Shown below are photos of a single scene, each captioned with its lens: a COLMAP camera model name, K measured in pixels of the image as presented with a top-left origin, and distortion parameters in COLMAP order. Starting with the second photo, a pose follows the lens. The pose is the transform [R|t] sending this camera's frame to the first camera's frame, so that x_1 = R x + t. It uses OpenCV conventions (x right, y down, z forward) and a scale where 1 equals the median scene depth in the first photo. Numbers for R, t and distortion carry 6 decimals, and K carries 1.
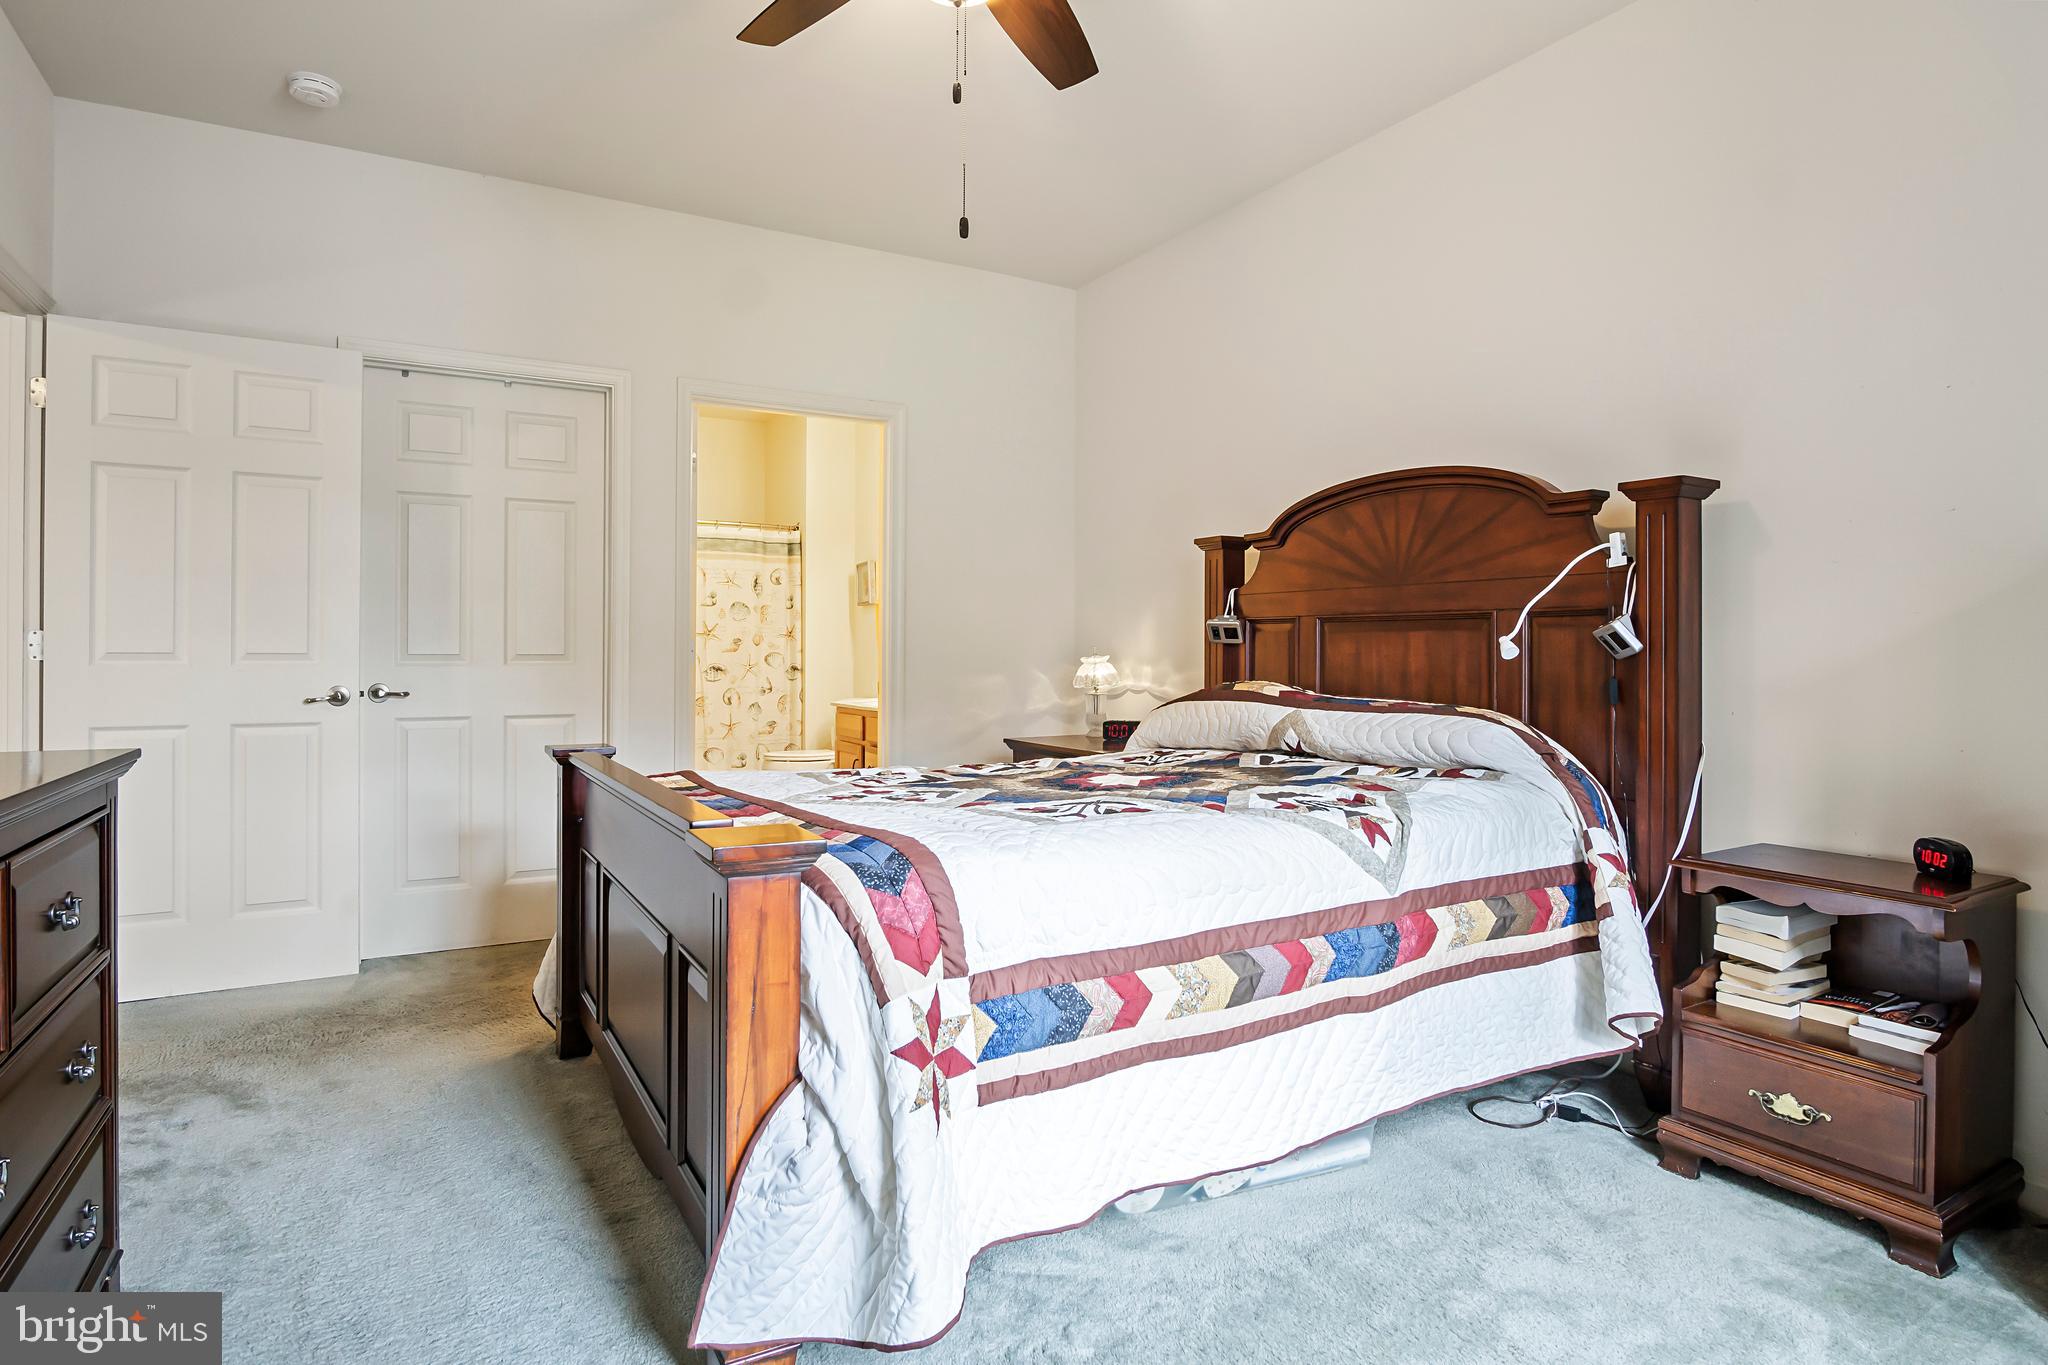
lens RADIAL K [[1101.8, 0, 1027.2], [0, 1101.8, 664.2], [0, 0, 1]] dist [-0.027299, 0.006335]
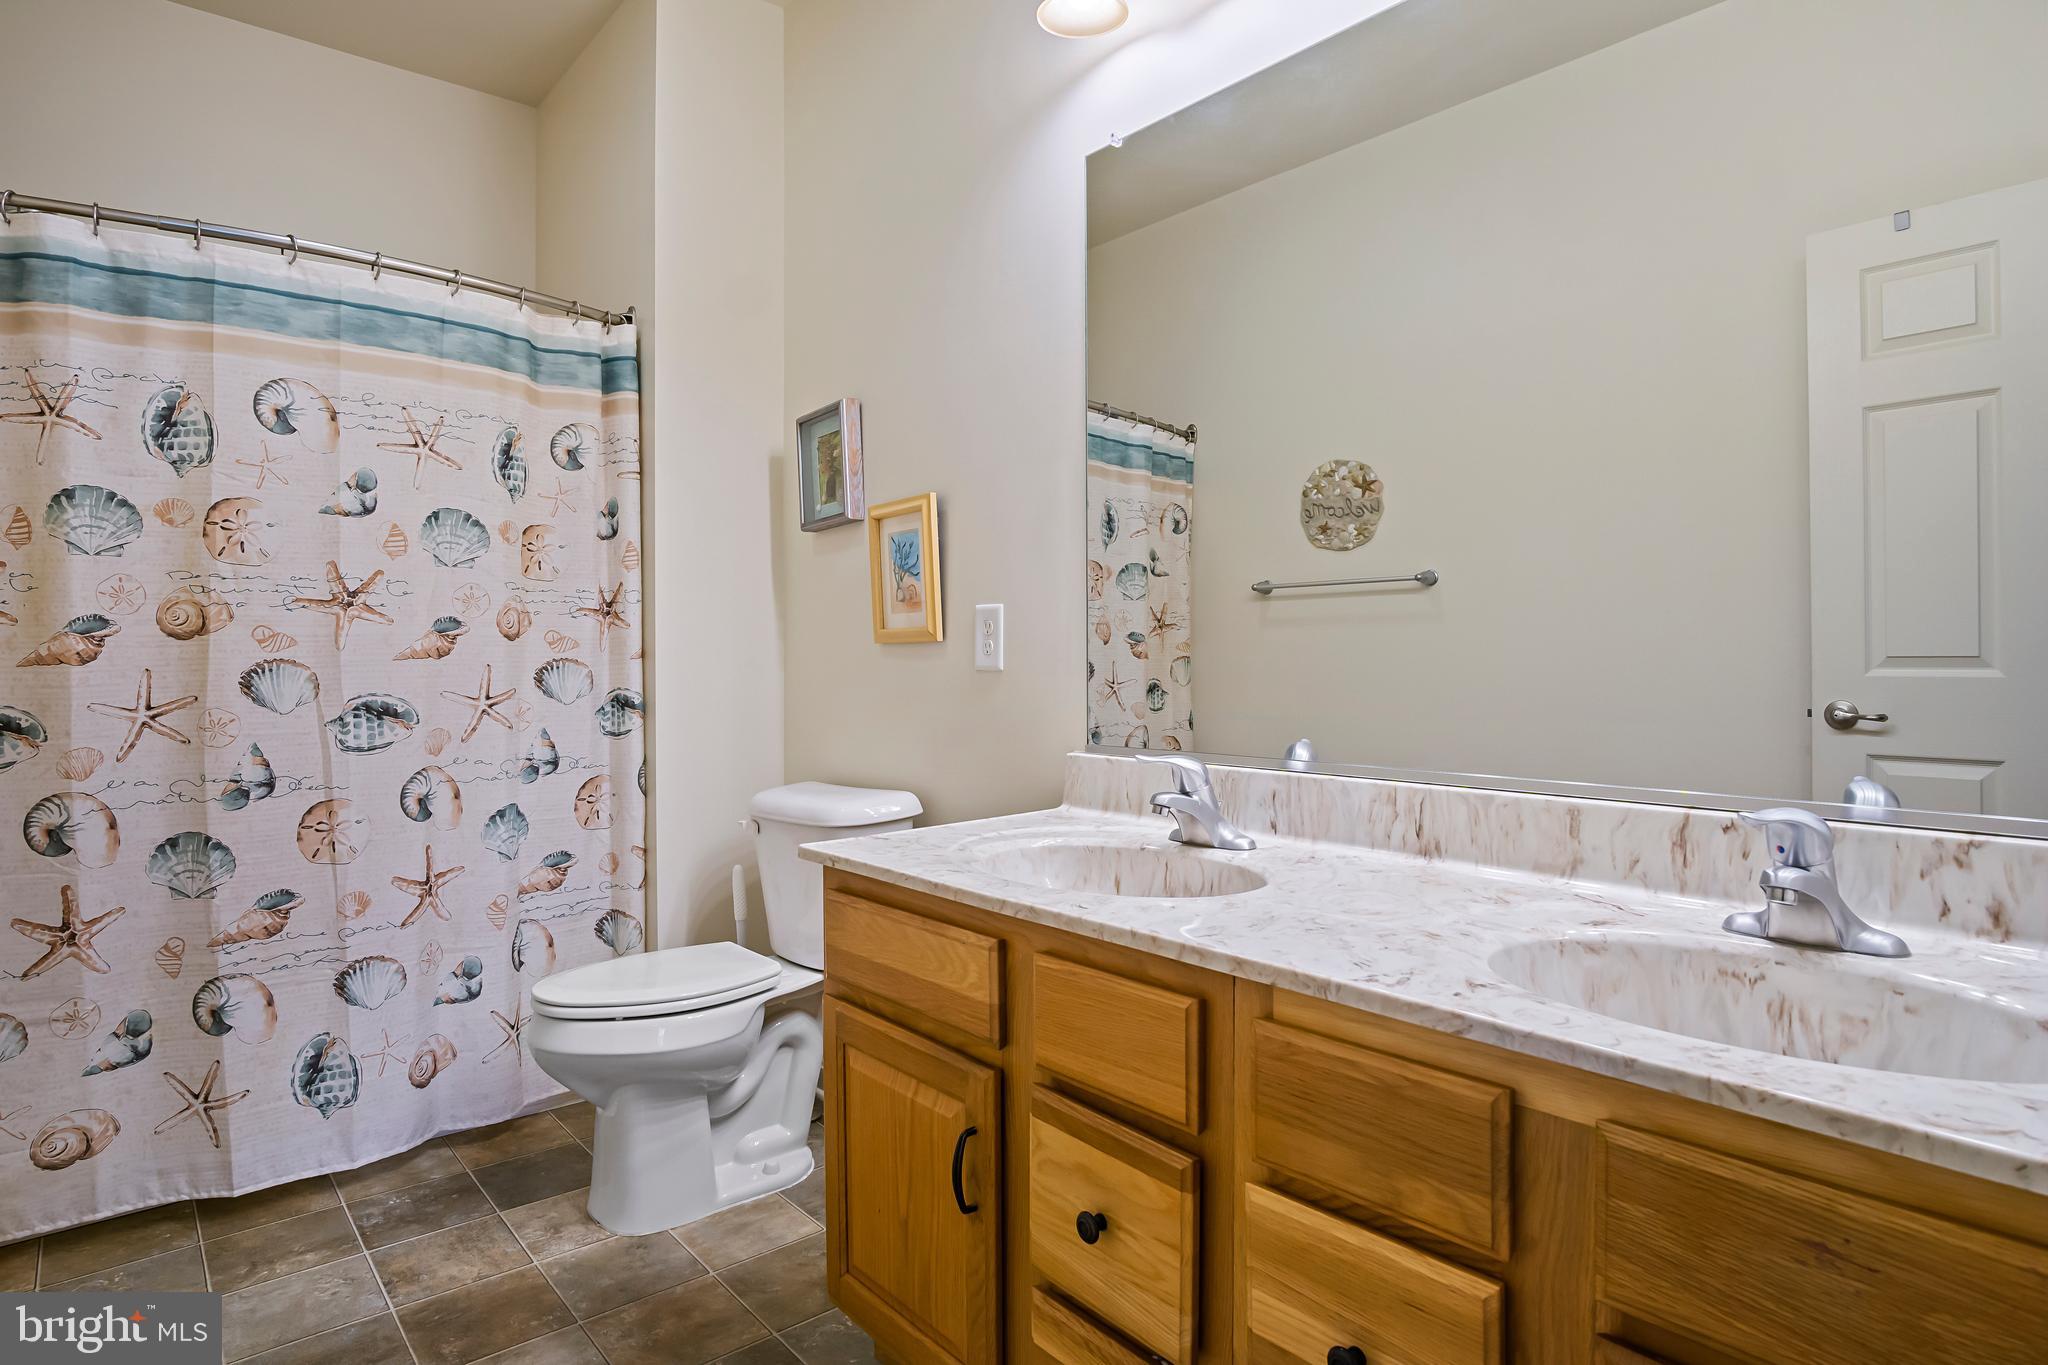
lens RADIAL K [[1101.8, 0, 1026.9], [0, 1101.8, 675.4], [0, 0, 1]] dist [-0.027299, 0.006335]
pose [[0.982722, -0.006914, 0.184959, -0.148673], [0.006030, 0.999968, 0.005343, -0.006466], [-0.184990, -0.004136, 0.982732, 0.625024]]
